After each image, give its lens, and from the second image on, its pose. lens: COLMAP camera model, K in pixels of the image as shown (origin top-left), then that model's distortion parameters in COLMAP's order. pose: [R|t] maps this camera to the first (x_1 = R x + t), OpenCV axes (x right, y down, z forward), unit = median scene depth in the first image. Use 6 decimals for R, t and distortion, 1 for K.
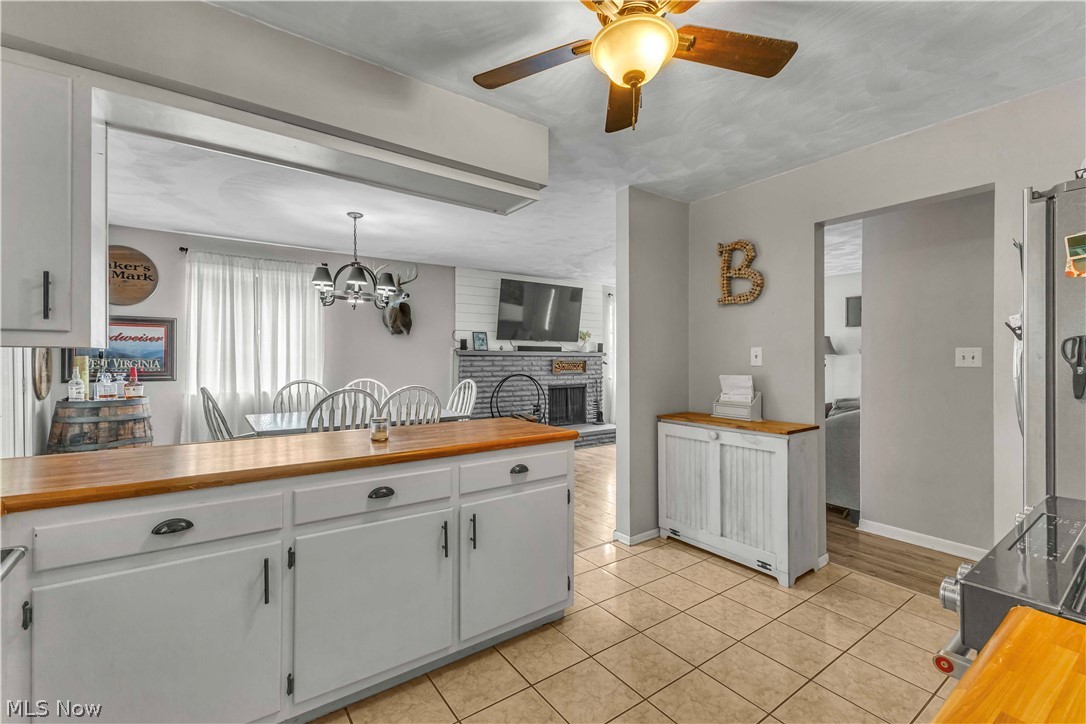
lens RADIAL K [[468.4, 0, 541.1], [0, 468.4, 360.3], [0, 0, 1]] dist [0.007769, 0.000348]
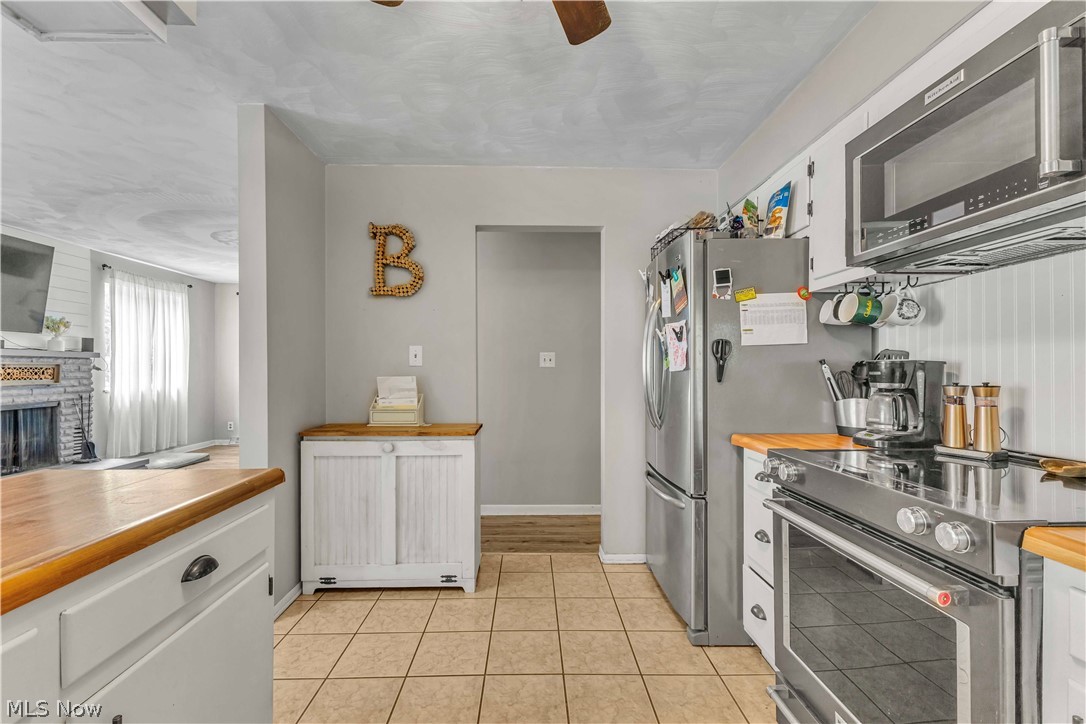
lens RADIAL K [[468.4, 0, 547.5], [0, 468.4, 369.0], [0, 0, 1]] dist [0.007769, 0.000348]
pose [[0.562285, -0.002462, 0.826940, -0.156120], [0.001037, 0.999997, 0.002272, 0.016001], [-0.826943, -0.000420, 0.562285, 0.270186]]
